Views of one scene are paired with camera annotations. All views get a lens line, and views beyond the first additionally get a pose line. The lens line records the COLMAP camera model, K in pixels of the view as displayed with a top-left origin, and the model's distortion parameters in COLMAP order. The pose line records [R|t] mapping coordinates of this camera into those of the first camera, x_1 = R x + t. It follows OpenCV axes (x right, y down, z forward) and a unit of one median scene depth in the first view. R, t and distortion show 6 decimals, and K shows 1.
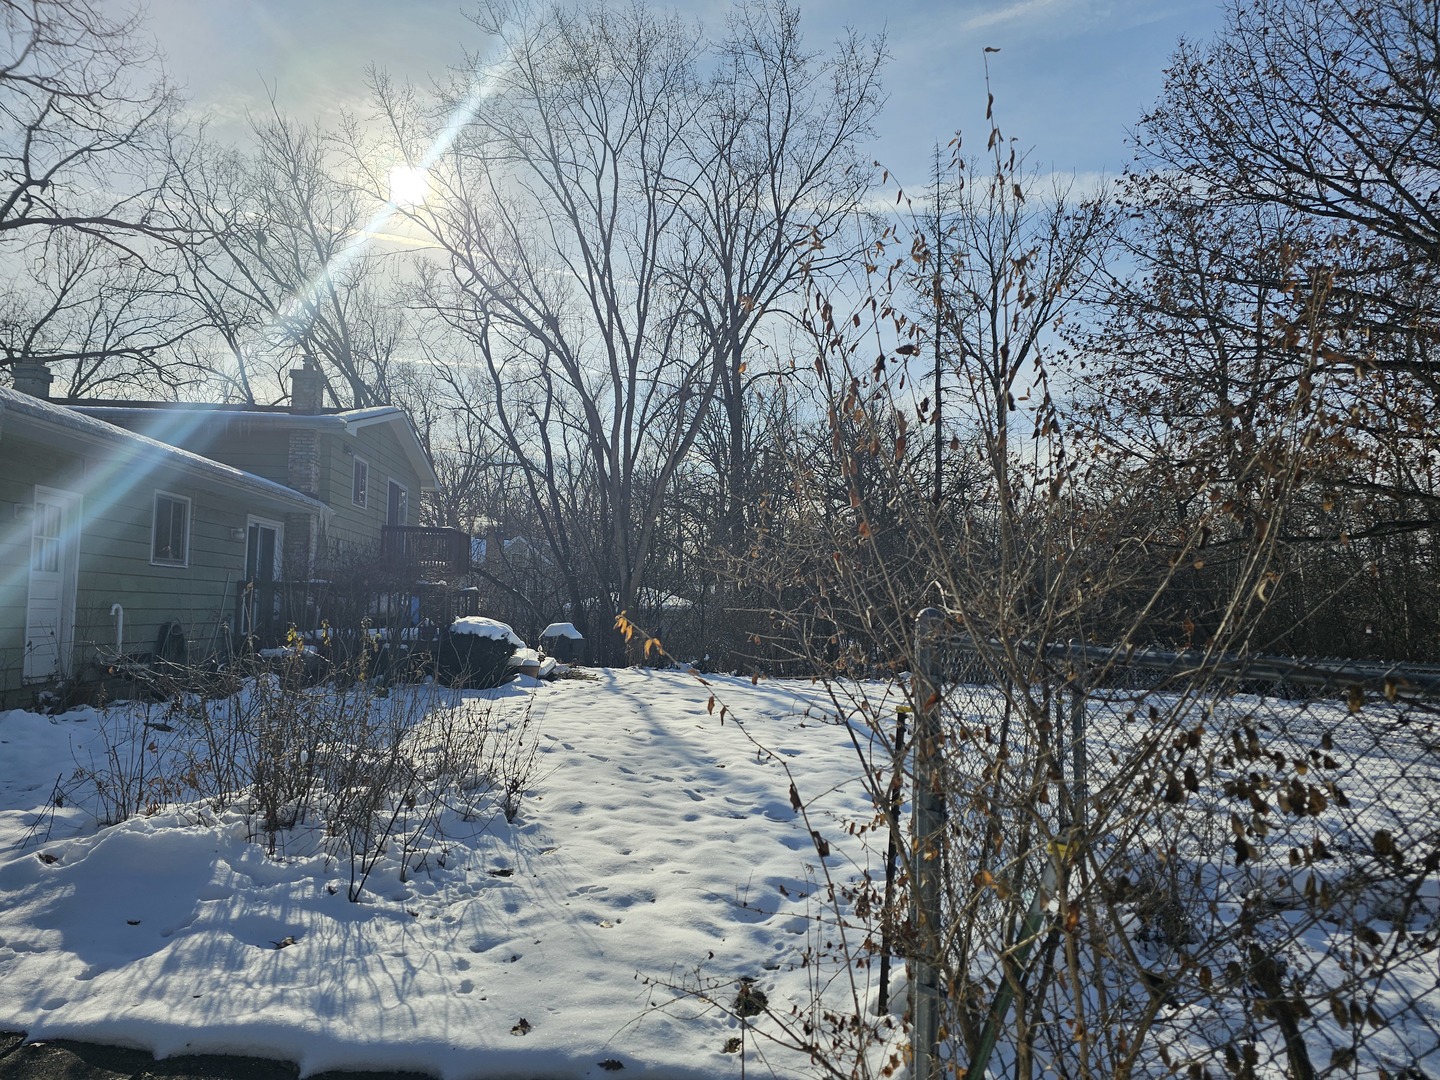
lens RADIAL K [[955.8, 0, 722.9], [0, 955.8, 551.7], [0, 0, 1]] dist [0.061547, -0.050179]
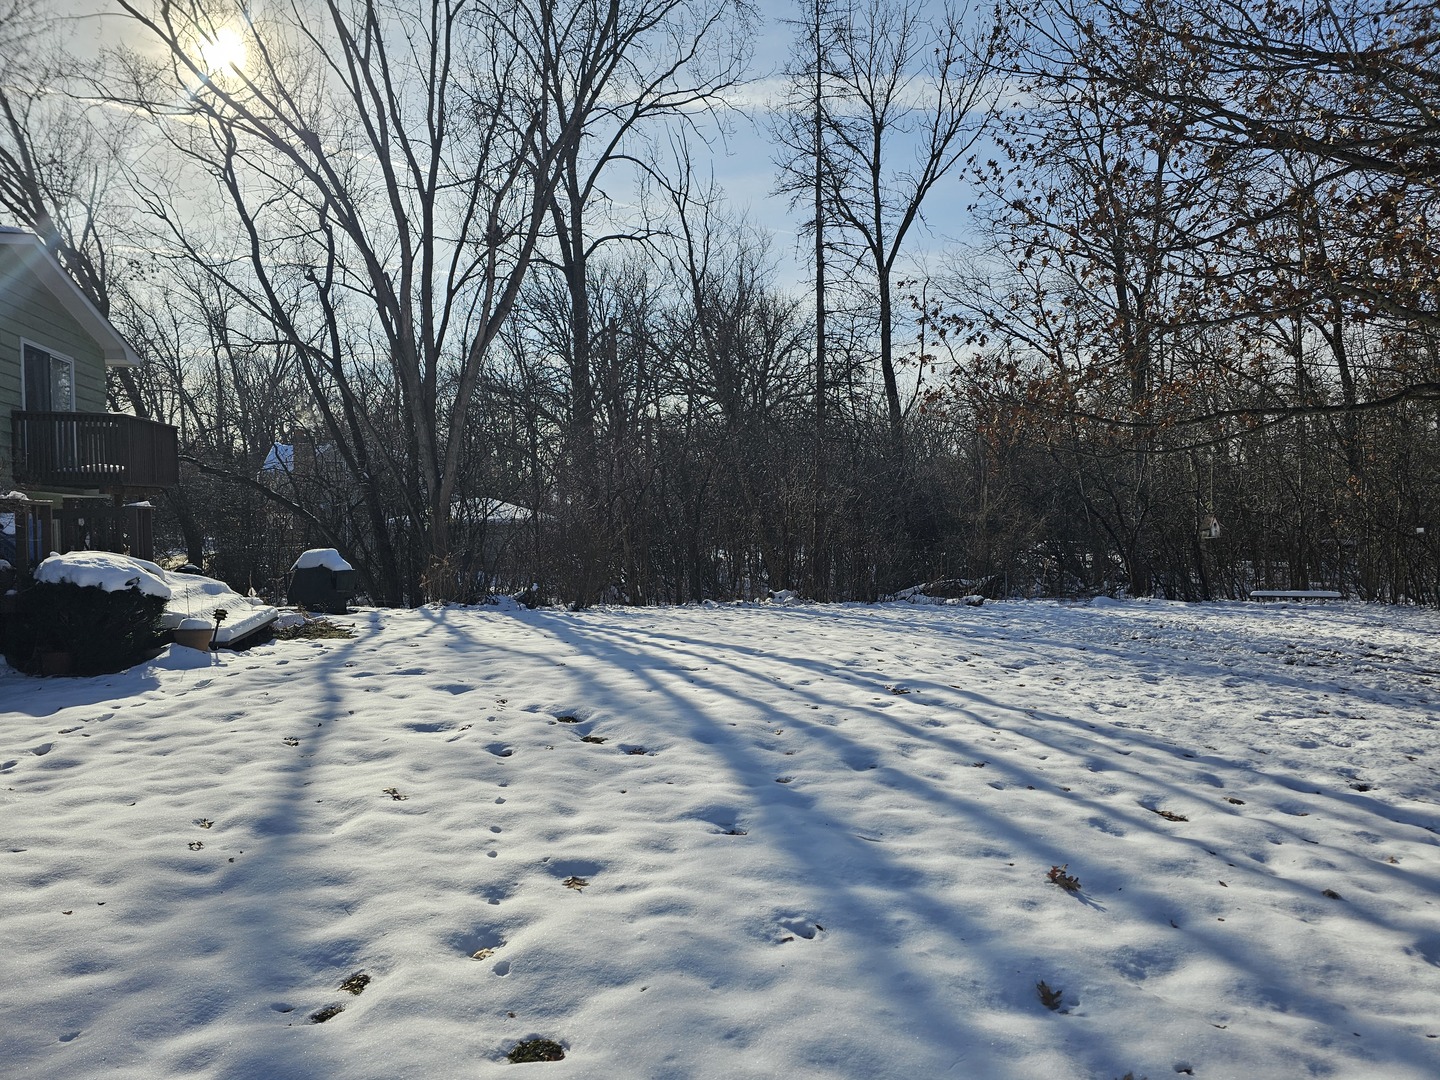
lens RADIAL K [[955.8, 0, 712.2], [0, 955.8, 558.9], [0, 0, 1]] dist [0.061547, -0.050179]
pose [[0.991963, -0.035102, 0.121563, 0.024230], [0.022287, 0.994199, 0.105219, 0.008810], [-0.124552, -0.101665, 0.986991, 0.176746]]
